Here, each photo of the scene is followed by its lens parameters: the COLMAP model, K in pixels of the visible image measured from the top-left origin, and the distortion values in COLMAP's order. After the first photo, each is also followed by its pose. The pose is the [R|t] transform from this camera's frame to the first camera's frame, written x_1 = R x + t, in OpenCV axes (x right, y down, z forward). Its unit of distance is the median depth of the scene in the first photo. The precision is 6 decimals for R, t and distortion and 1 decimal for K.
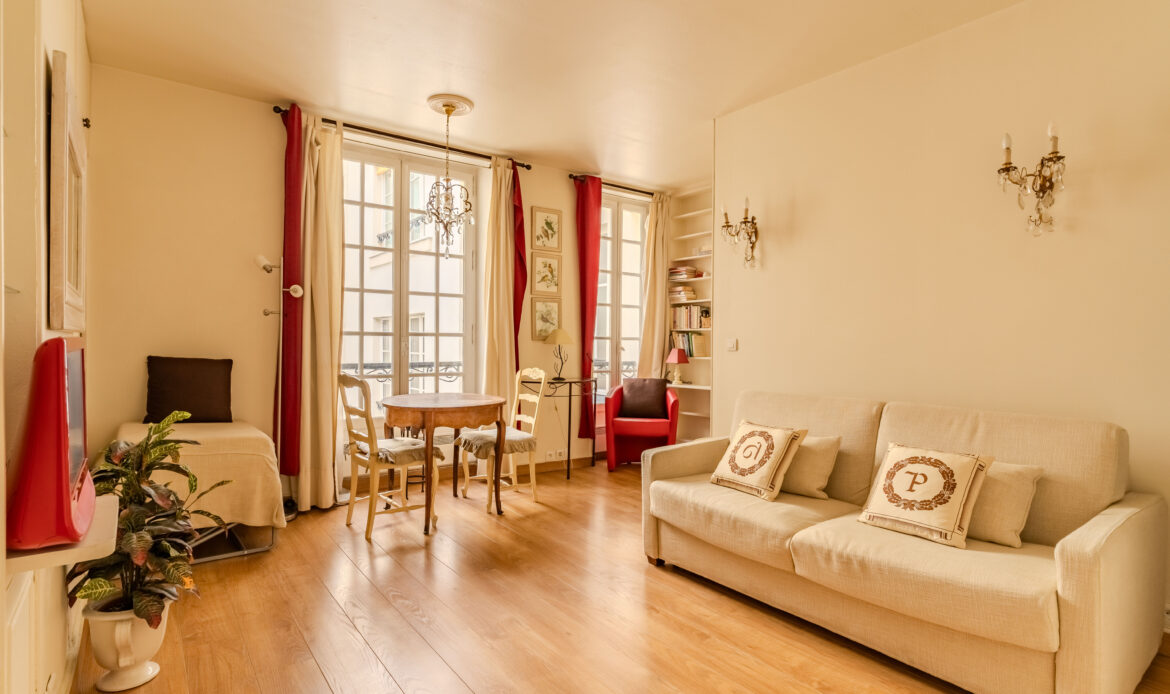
lens RADIAL K [[576.0, 0, 584.9], [0, 576.0, 348.7], [0, 0, 1]] dist [0.001857, 0.001059]
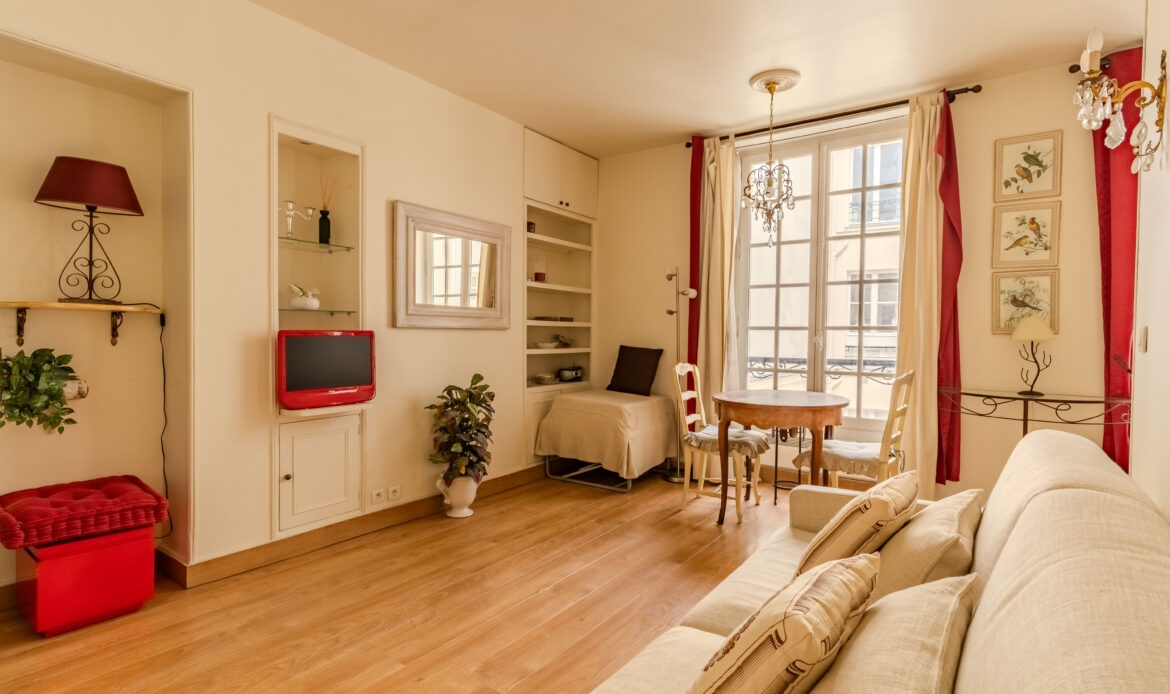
lens RADIAL K [[585.0, 0, 583.0], [0, 585.0, 349.1], [0, 0, 1]] dist [0.002555, 0.000828]
pose [[0.289785, 0.019050, -0.956902, 0.588285], [-0.017821, 0.999736, 0.014506, 0.002206], [0.956926, 0.012850, 0.290048, 0.431568]]
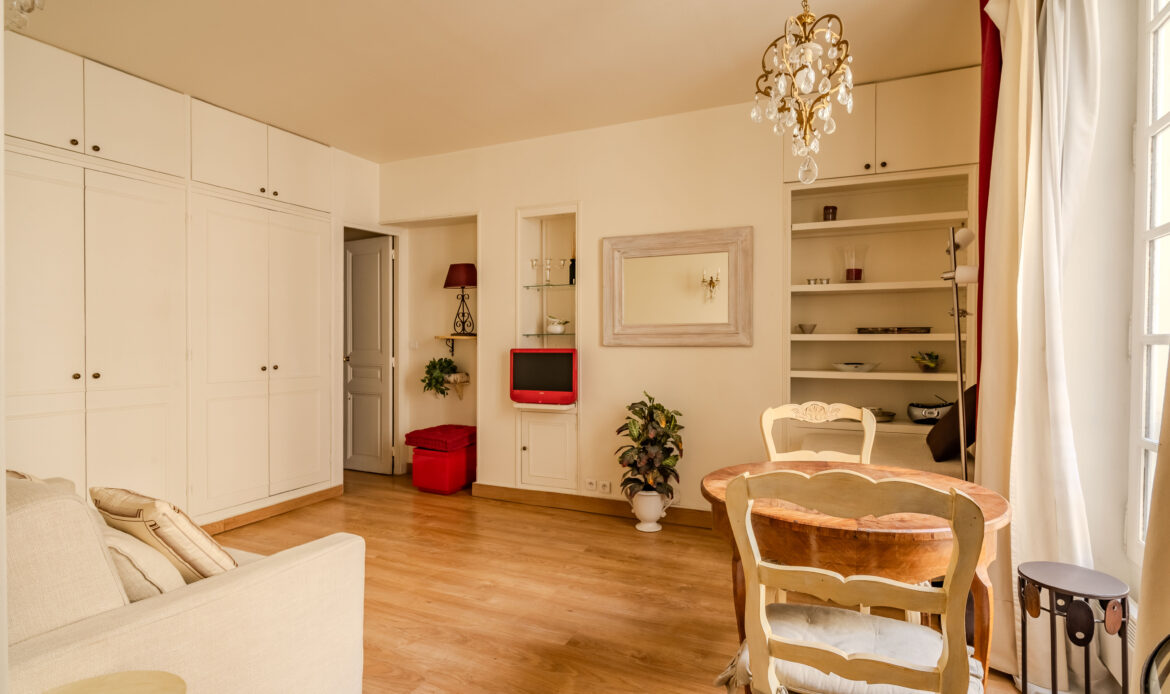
lens RADIAL K [[566.4, 0, 583.6], [0, 566.4, 348.6], [0, 0, 1]] dist [-0.003233, 0.000466]
pose [[-0.885819, -0.005134, -0.464003, 0.140718], [-0.013817, 0.999787, 0.015317, -0.023484], [0.463826, 0.019979, -0.885701, 1.328026]]
